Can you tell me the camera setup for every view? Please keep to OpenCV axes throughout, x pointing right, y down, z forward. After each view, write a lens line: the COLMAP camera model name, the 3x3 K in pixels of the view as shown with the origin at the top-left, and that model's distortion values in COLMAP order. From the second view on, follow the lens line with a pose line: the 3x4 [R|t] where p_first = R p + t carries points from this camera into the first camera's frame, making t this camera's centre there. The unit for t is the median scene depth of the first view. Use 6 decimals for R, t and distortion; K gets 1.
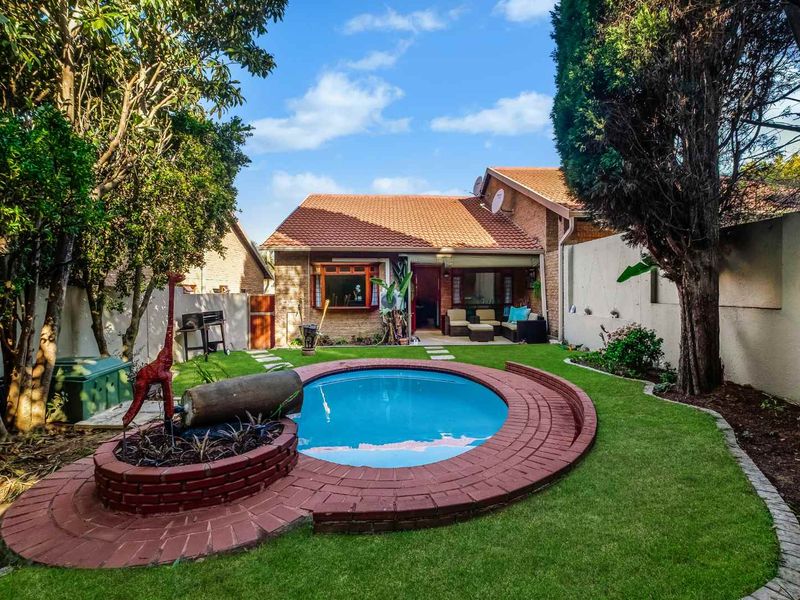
lens RADIAL K [[411.8, 0, 400.0], [0, 411.8, 300.0], [0, 0, 1]] dist [0.000132, 0.000607]
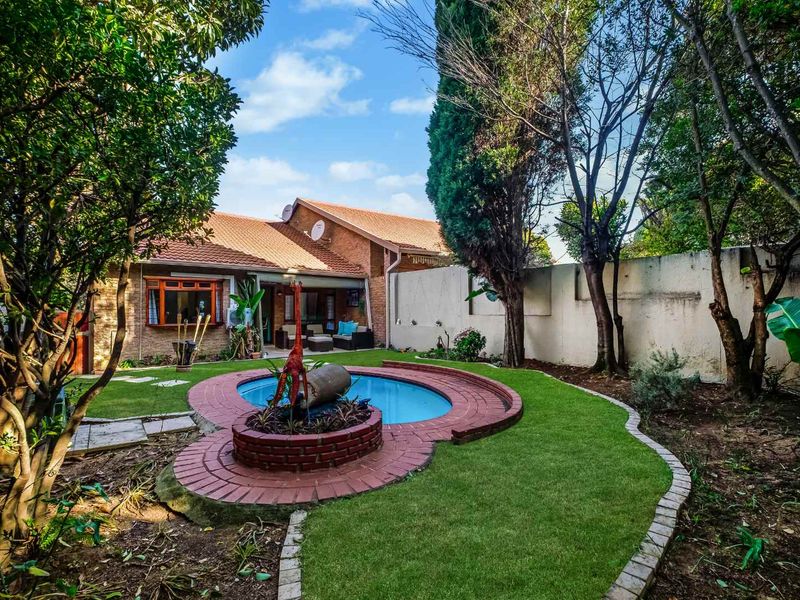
lens RADIAL K [[394.6, 0, 397.6], [0, 394.6, 311.2], [0, 0, 1]] dist [0.000829, 0.000436]
pose [[0.828239, 0.000089, 0.560376, -0.247602], [0.011374, 0.999791, -0.016971, 0.008945], [-0.560260, 0.020430, 0.828065, -0.037746]]
